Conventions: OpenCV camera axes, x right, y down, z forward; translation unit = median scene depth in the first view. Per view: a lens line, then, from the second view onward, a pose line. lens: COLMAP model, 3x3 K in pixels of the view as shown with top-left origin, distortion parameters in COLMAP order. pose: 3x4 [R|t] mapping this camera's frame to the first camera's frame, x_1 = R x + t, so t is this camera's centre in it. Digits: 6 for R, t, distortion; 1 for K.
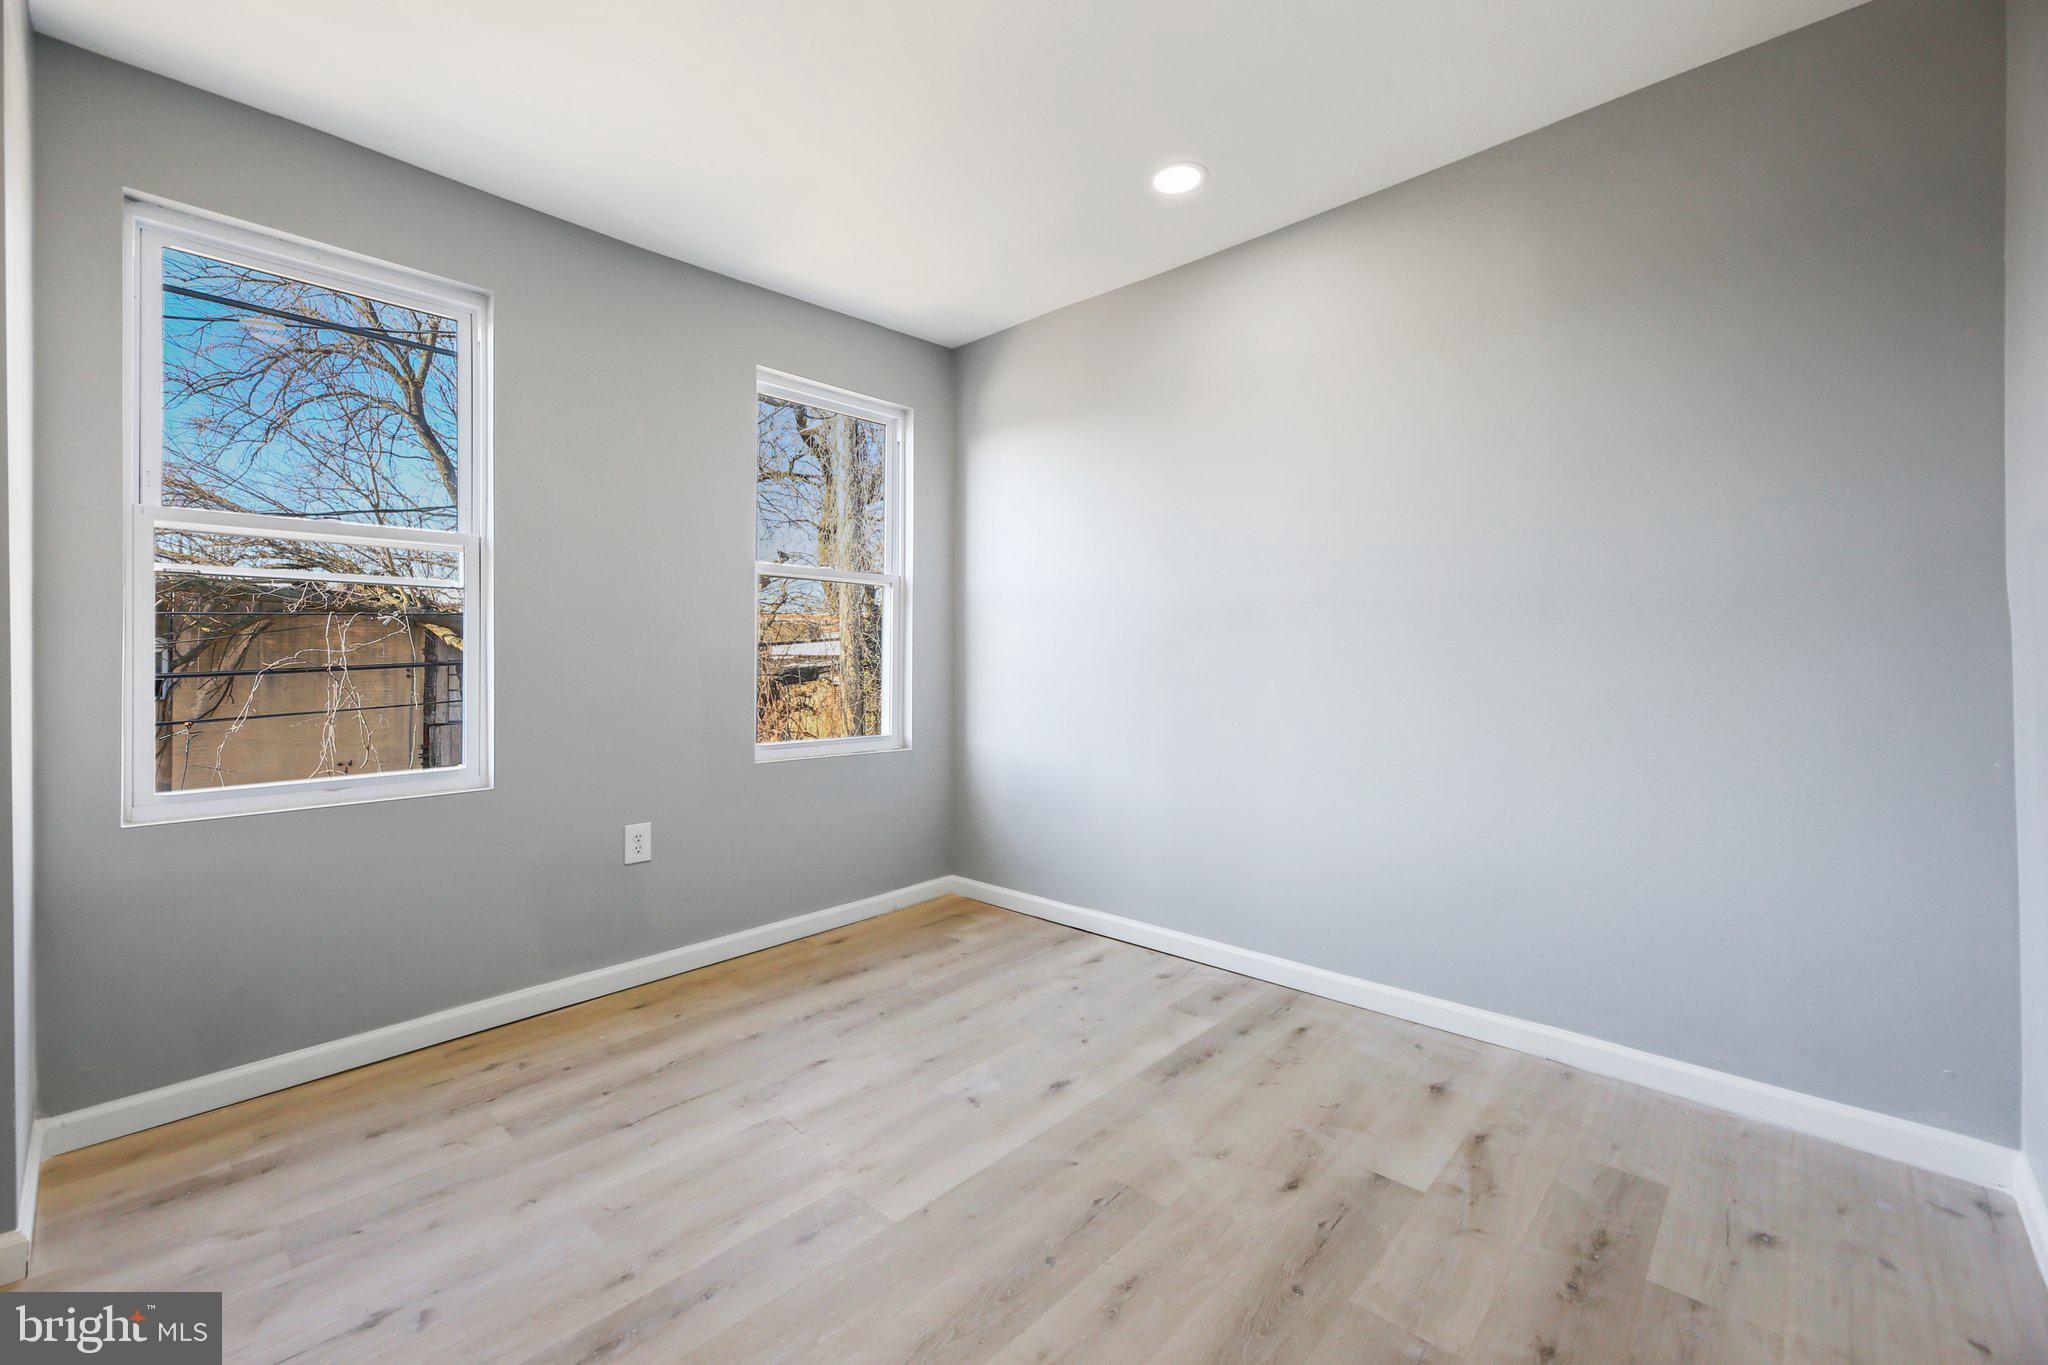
lens RADIAL K [[855.0, 0, 1018.9], [0, 855.0, 671.3], [0, 0, 1]] dist [0.013687, -0.003038]
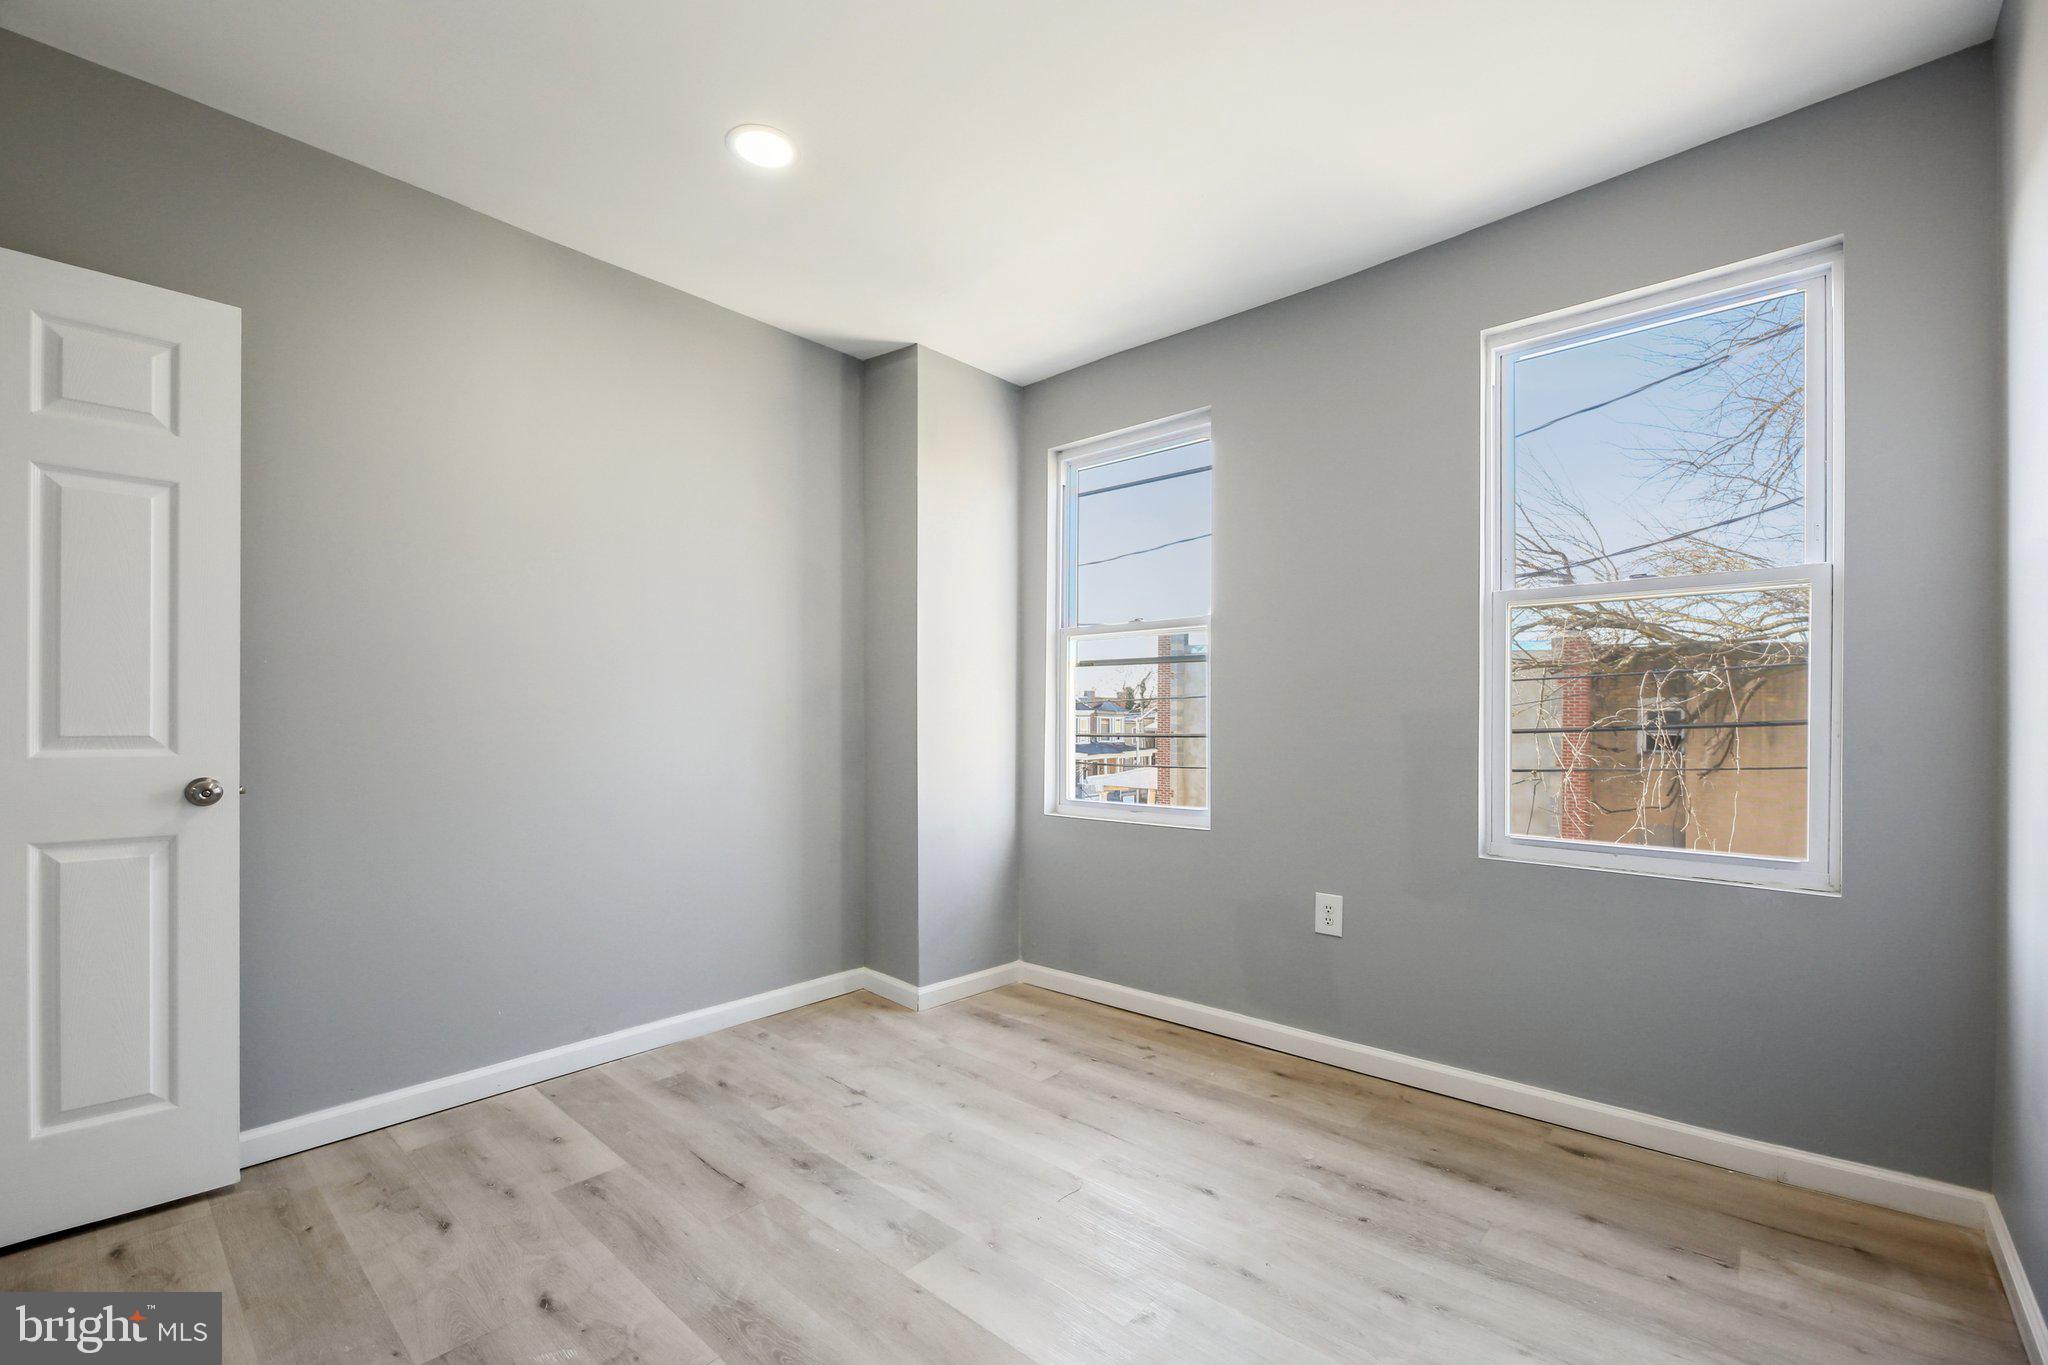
lens RADIAL K [[855.0, 0, 1020.5], [0, 855.0, 716.7], [0, 0, 1]] dist [0.013687, -0.003038]
pose [[0.013334, -0.000479, -0.999911, 0.555662], [-0.010669, 0.999943, -0.000621, -0.018220], [0.999854, 0.010676, 0.013328, 0.696443]]
